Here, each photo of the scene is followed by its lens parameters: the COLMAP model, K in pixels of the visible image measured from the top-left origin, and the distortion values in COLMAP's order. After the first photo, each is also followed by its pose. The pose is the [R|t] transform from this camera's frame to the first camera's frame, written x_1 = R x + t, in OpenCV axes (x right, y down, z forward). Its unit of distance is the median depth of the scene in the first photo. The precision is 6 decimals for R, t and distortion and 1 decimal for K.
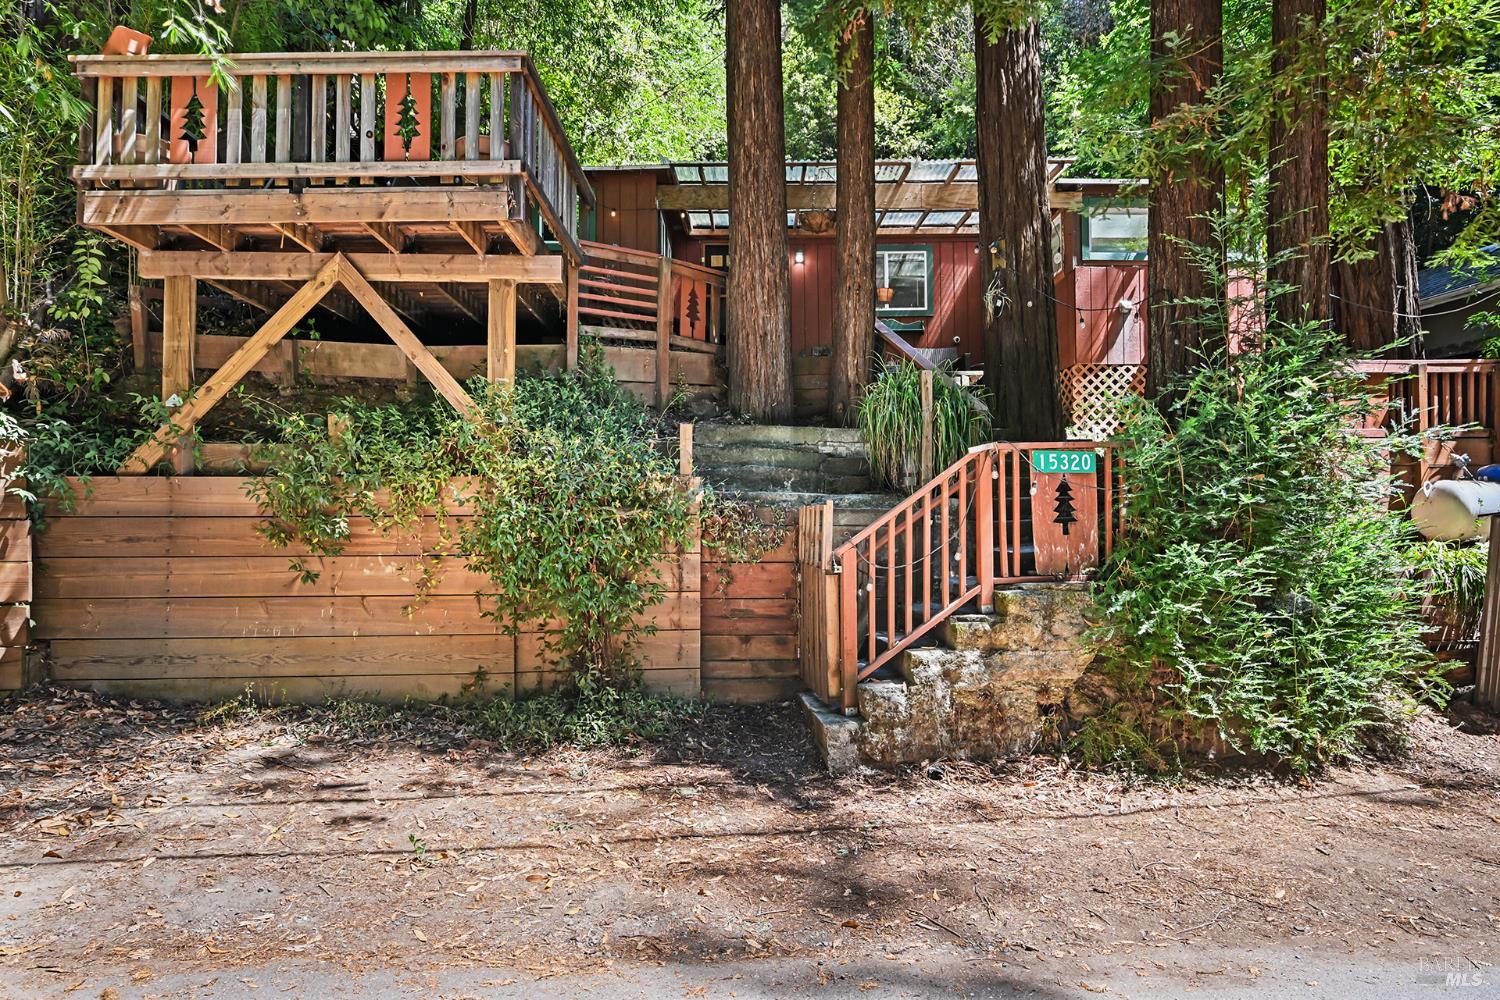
lens RADIAL K [[864.0, 0, 773.2], [0, 864.0, 492.4], [0, 0, 1]] dist [-0.000978, -0.001094]
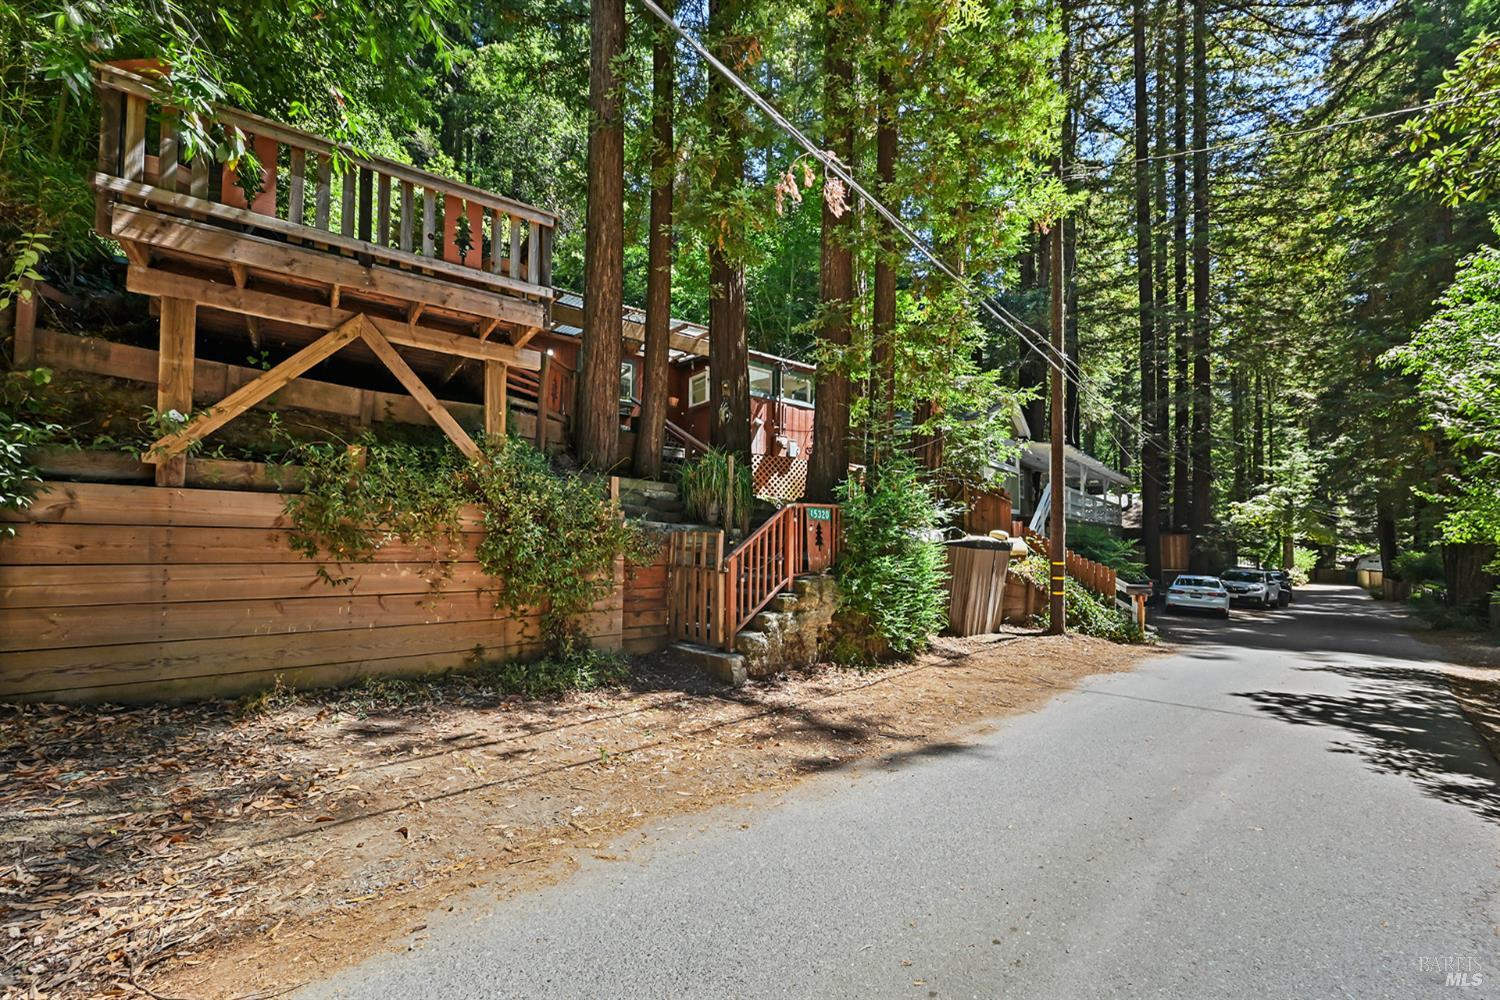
lens RADIAL K [[594.9, 0, 750.5], [0, 594.9, 502.0], [0, 0, 1]] dist [0.000160, 0.000326]
pose [[0.807361, 0.056952, 0.587303, -0.402547], [-0.046656, 0.998376, -0.032677, -0.007462], [-0.588210, -0.001019, 0.808707, -0.002417]]
